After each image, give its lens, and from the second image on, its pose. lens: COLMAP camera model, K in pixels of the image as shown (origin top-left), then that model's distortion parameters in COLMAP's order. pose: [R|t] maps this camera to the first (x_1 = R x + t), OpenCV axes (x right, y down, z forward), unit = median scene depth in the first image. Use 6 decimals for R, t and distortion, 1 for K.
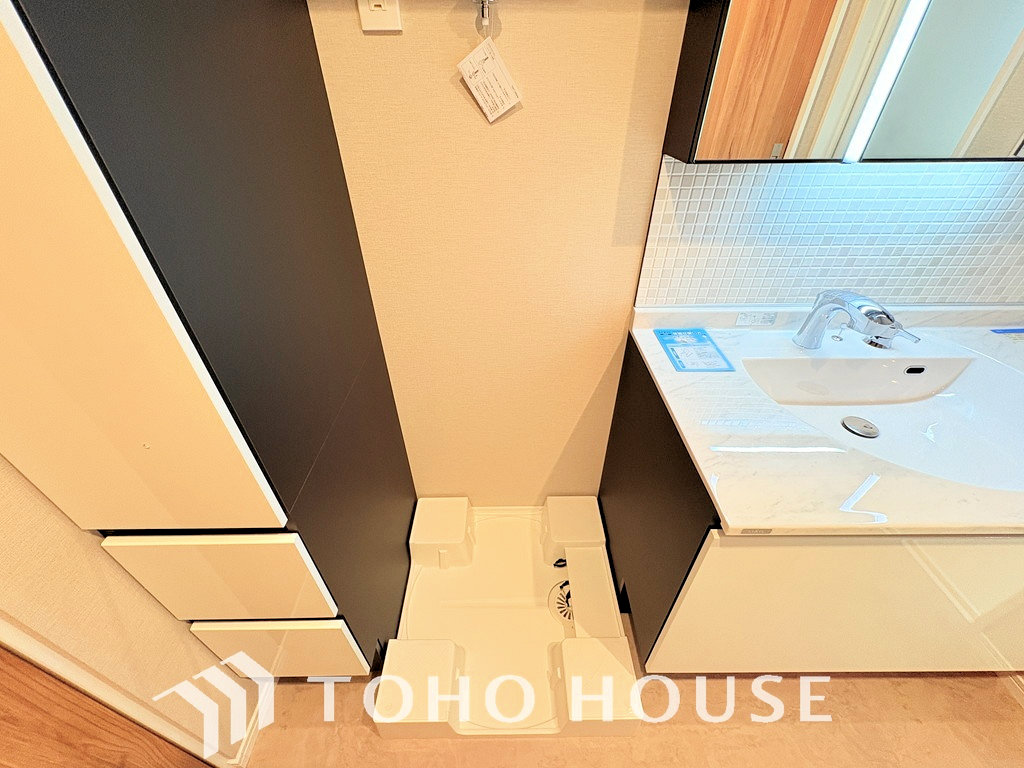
lens RADIAL K [[409.5, 0, 511.6], [0, 409.5, 383.6], [0, 0, 1]] dist [0.000231, 0.000202]
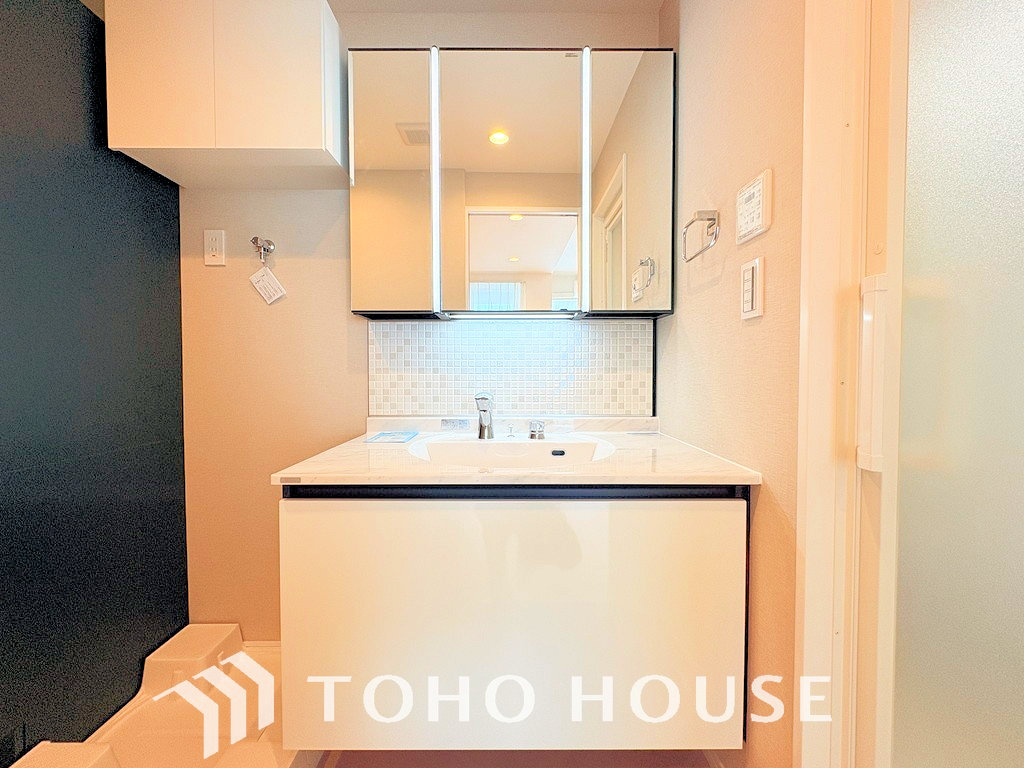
lens RADIAL K [[409.5, 0, 512.7], [0, 409.5, 380.6], [0, 0, 1]] dist [0.000231, 0.000202]
pose [[0.999990, 0.004335, -0.000790, 1.052537], [-0.004004, 0.819187, -0.573513, 0.682818], [-0.001839, 0.573510, 0.819196, -0.292943]]
